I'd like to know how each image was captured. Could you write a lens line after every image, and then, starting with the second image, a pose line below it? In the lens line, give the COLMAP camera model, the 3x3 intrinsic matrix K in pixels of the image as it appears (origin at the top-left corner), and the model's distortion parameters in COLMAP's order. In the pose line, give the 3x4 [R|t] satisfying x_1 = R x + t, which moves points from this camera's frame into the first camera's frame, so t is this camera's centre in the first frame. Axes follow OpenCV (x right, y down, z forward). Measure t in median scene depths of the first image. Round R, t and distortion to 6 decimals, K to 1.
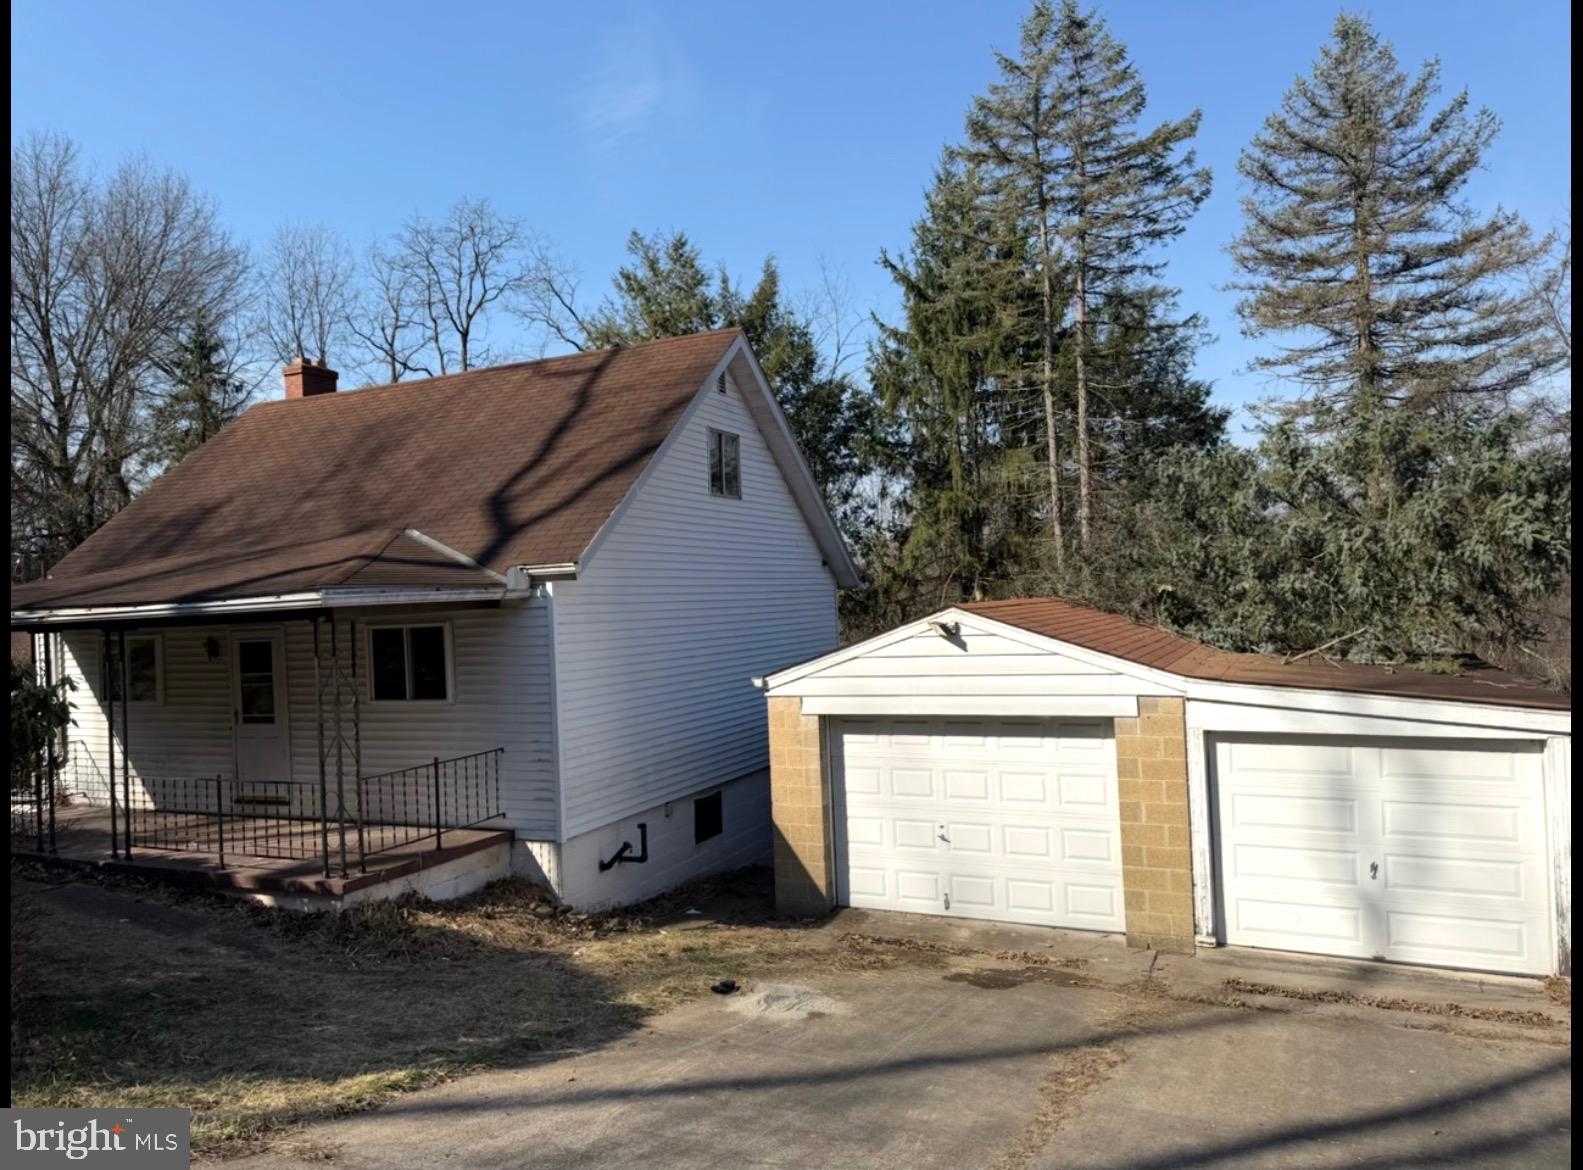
lens RADIAL K [[1074.1, 0, 792.3], [0, 1074.1, 580.6], [0, 0, 1]] dist [0.139563, -0.258297]
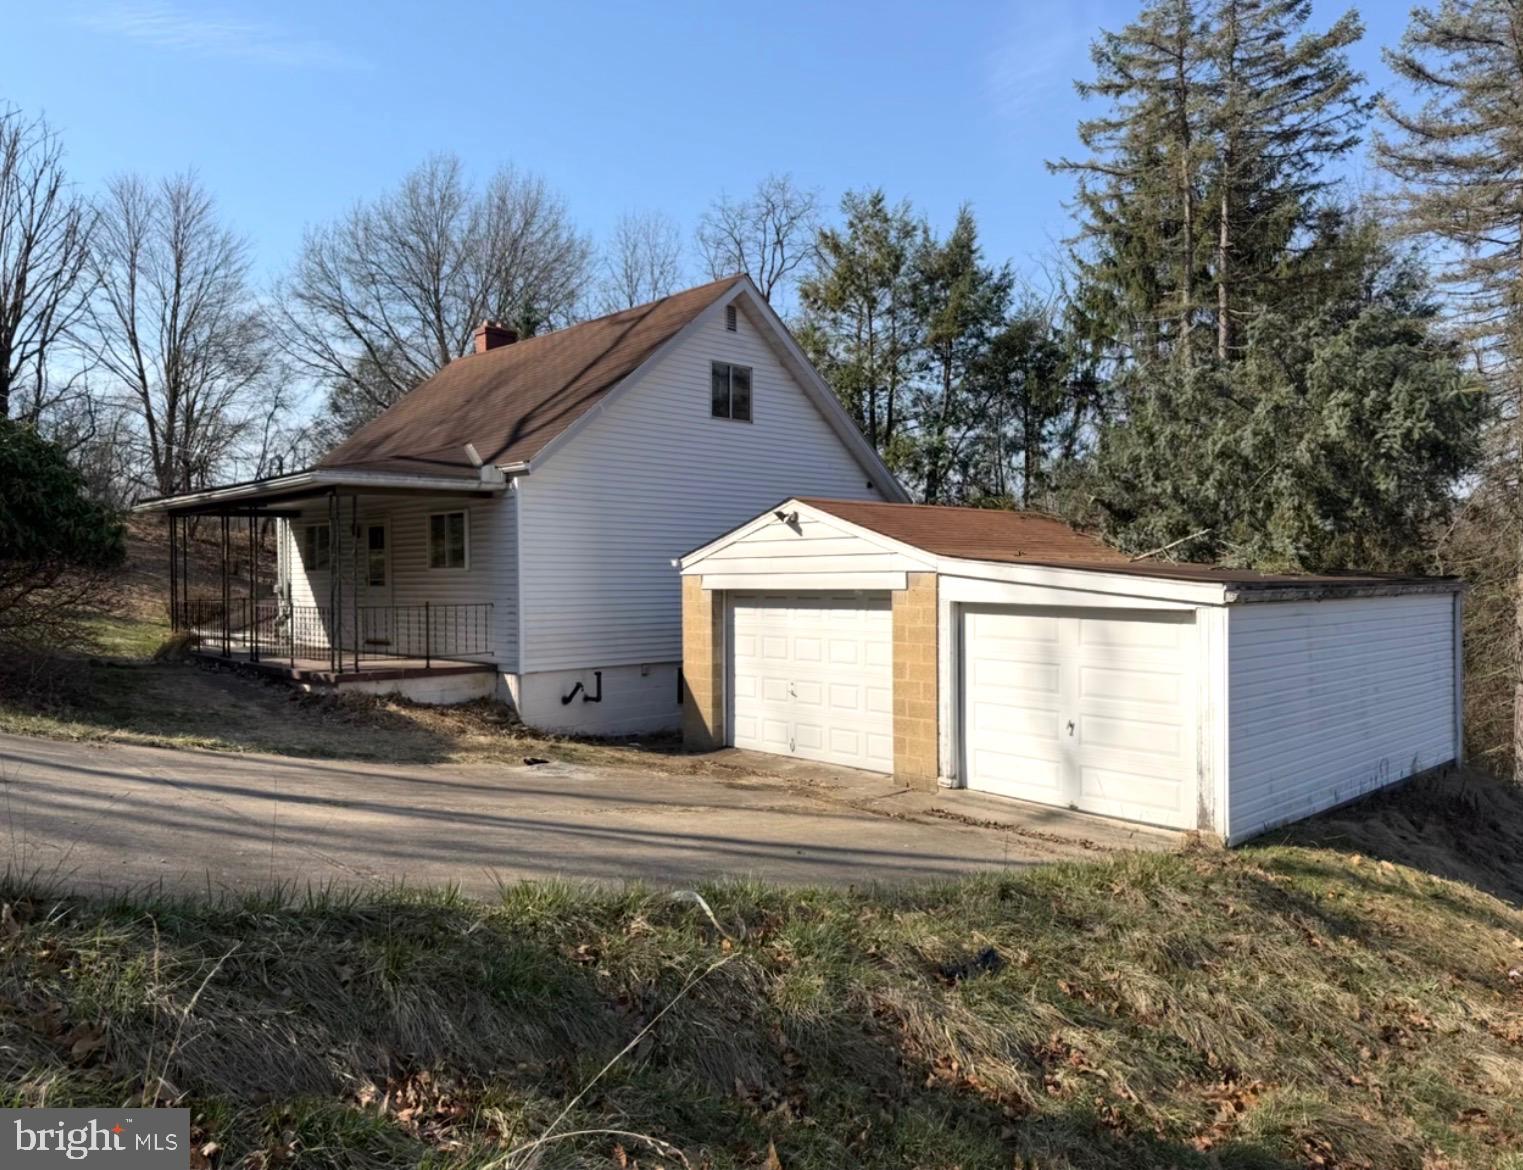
lens RADIAL K [[1059.8, 0, 761.9], [0, 1059.8, 587.4], [0, 0, 1]] dist [0.064791, -0.073385]
pose [[0.936349, 0.041410, -0.348621, 0.495913], [-0.026249, 0.998497, 0.048104, 0.062964], [0.350089, -0.035891, 0.936029, -0.102897]]
